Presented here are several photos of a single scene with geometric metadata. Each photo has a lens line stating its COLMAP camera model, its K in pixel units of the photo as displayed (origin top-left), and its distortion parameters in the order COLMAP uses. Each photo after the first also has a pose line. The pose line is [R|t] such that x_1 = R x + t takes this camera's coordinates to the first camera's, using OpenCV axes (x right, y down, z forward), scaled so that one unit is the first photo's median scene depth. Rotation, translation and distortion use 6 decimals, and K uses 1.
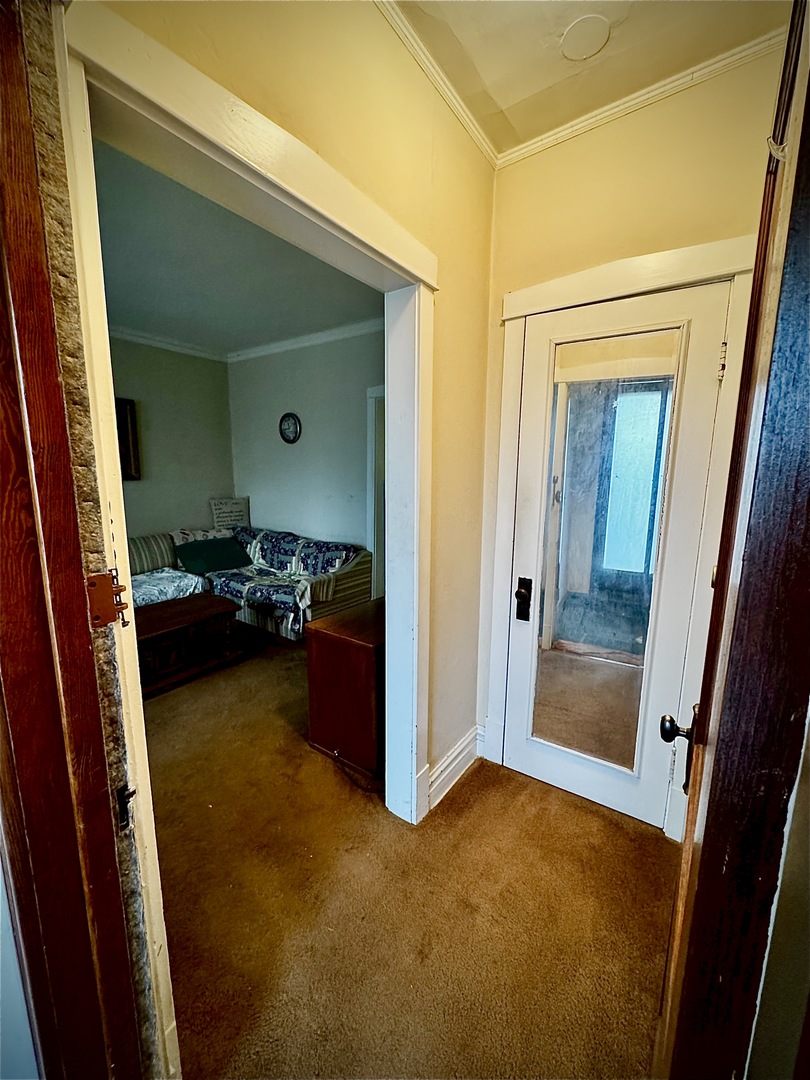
lens RADIAL K [[428.3, 0, 405.0], [0, 428.3, 540.0], [0, 0, 1]] dist [0.000381, 0.000129]
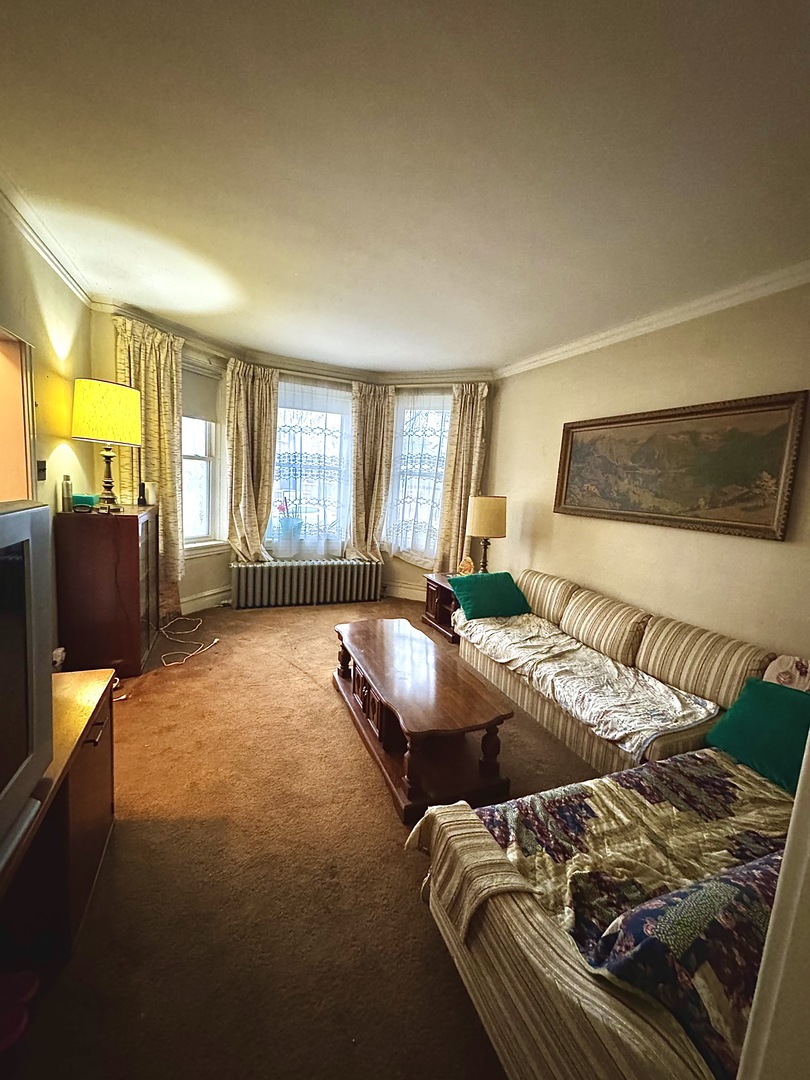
lens RADIAL K [[428.3, 0, 405.0], [0, 428.3, 540.0], [0, 0, 1]] dist [0.000381, 0.000129]
pose [[-0.522247, 0.081575, -0.848884, 0.073591], [-0.199207, 0.956206, 0.214444, -0.164268], [0.829201, 0.281096, -0.483125, 0.879027]]
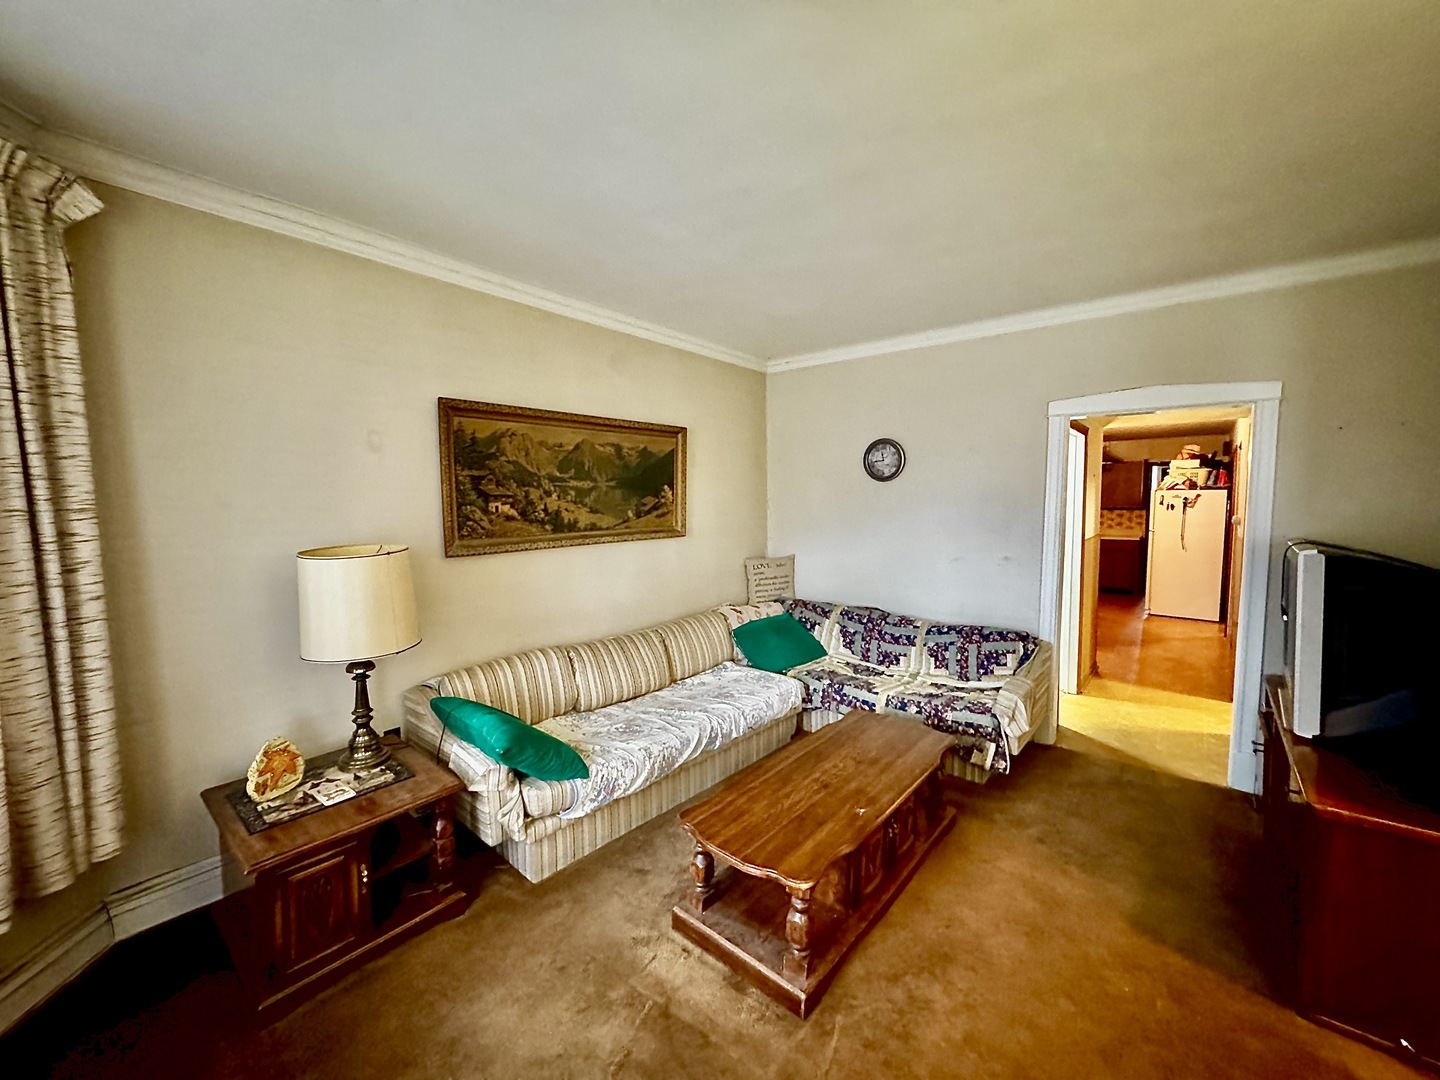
lens RADIAL K [[571.0, 0, 720.0], [0, 571.0, 540.0], [0, 0, 1]] dist [0.000381, 0.000129]
pose [[0.996565, -0.011101, -0.082066, -0.486956], [0.003556, 0.995797, -0.091521, -0.047682], [0.082737, 0.090915, 0.992416, 0.060757]]
